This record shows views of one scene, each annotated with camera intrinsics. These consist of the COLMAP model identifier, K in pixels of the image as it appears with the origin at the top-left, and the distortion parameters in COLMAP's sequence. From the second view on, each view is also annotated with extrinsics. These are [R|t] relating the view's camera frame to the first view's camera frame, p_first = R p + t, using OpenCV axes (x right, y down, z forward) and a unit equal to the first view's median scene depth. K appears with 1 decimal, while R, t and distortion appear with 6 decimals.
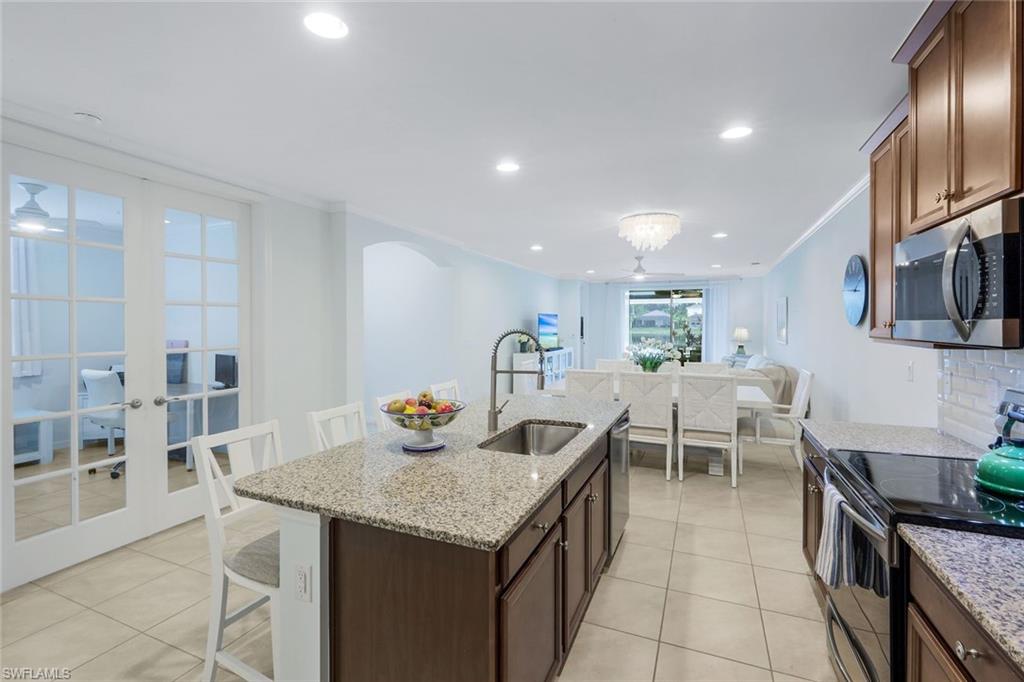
lens RADIAL K [[454.0, 0, 498.1], [0, 454.0, 330.2], [0, 0, 1]] dist [-0.008096, -0.000308]
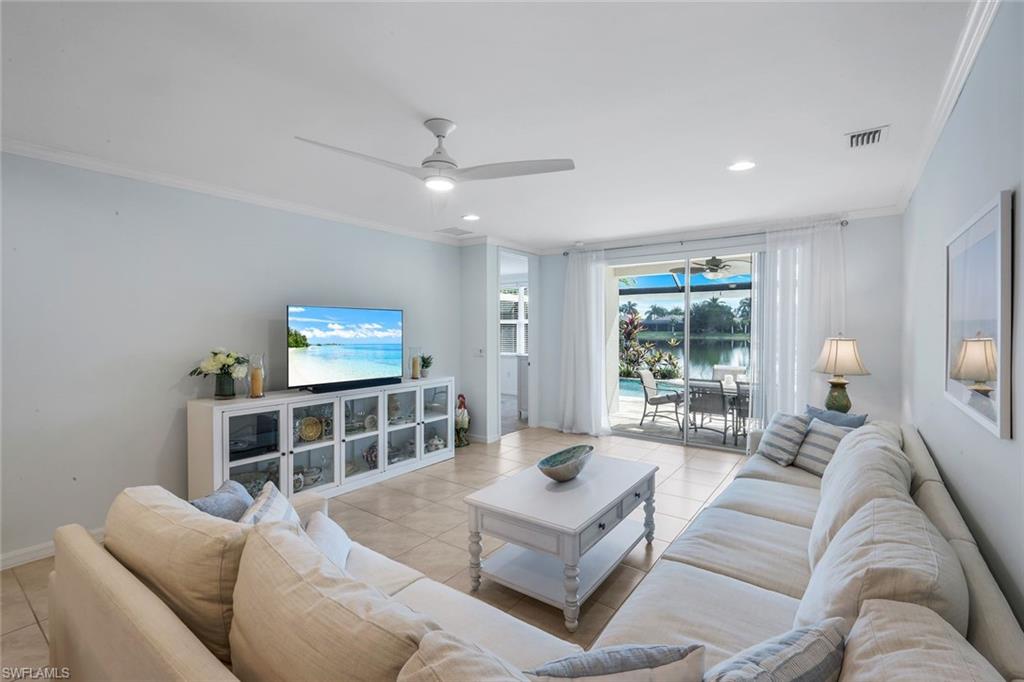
lens RADIAL K [[454.0, 0, 498.1], [0, 454.0, 330.2], [0, 0, 1]] dist [-0.008096, -0.000308]
pose [[0.973968, 0.001275, -0.226680, 0.384939], [-0.003541, 0.999948, -0.009589, -0.009302], [0.226656, 0.010142, 0.973922, 0.626119]]
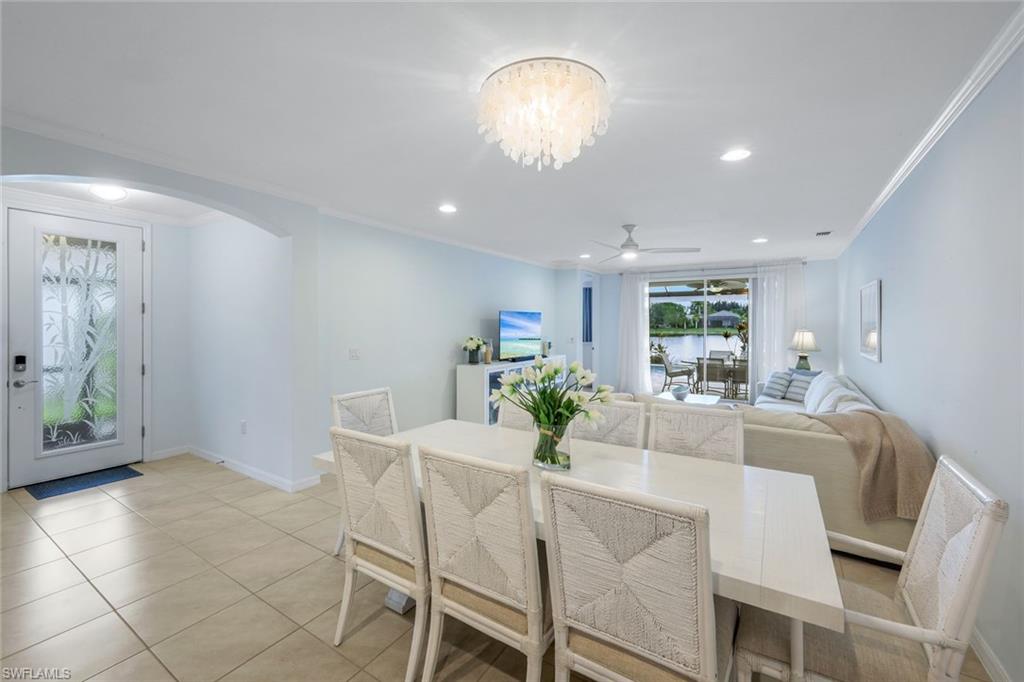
lens RADIAL K [[427.8, 0, 495.6], [0, 427.8, 325.8], [0, 0, 1]] dist [0.000154, 0.000377]
pose [[0.988134, 0.003392, -0.153556, 0.190603], [-0.004864, 0.999946, -0.009211, -0.005735], [0.153516, 0.009849, 0.988097, 0.309436]]
